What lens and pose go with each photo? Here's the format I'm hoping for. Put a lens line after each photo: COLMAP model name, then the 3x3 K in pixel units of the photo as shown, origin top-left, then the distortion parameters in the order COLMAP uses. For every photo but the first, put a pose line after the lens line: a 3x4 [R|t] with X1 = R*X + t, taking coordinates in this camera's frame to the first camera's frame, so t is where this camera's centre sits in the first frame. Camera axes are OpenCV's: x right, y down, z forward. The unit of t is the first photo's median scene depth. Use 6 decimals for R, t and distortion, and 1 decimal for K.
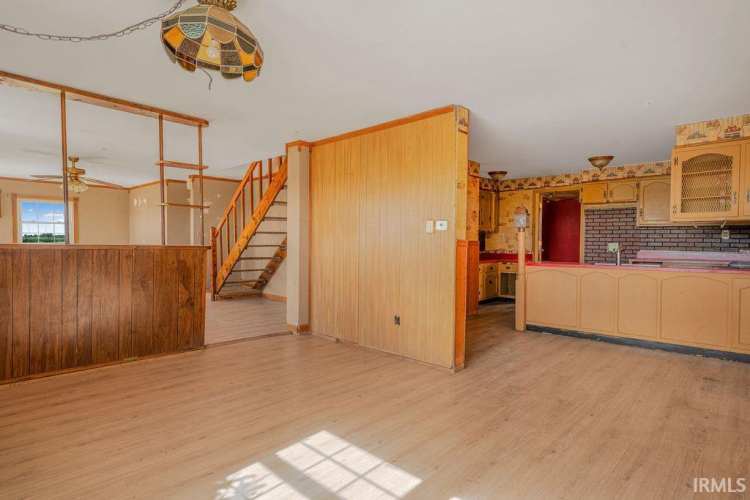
lens RADIAL K [[404.7, 0, 372.7], [0, 404.7, 253.1], [0, 0, 1]] dist [-0.006773, 0.003781]
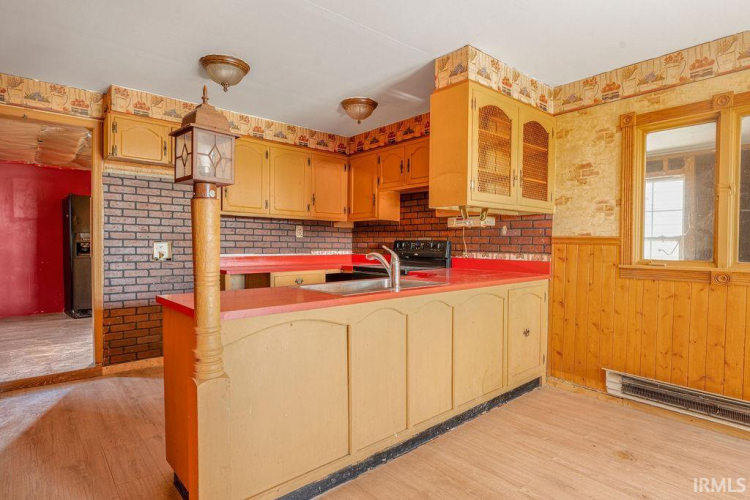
lens RADIAL K [[404.7, 0, 375.3], [0, 404.7, 252.3], [0, 0, 1]] dist [-0.006773, 0.003781]
pose [[0.103759, -0.023004, 0.994336, 0.087653], [0.026621, 0.999439, 0.020344, -0.015691], [-0.994246, 0.024359, 0.104313, 0.680829]]
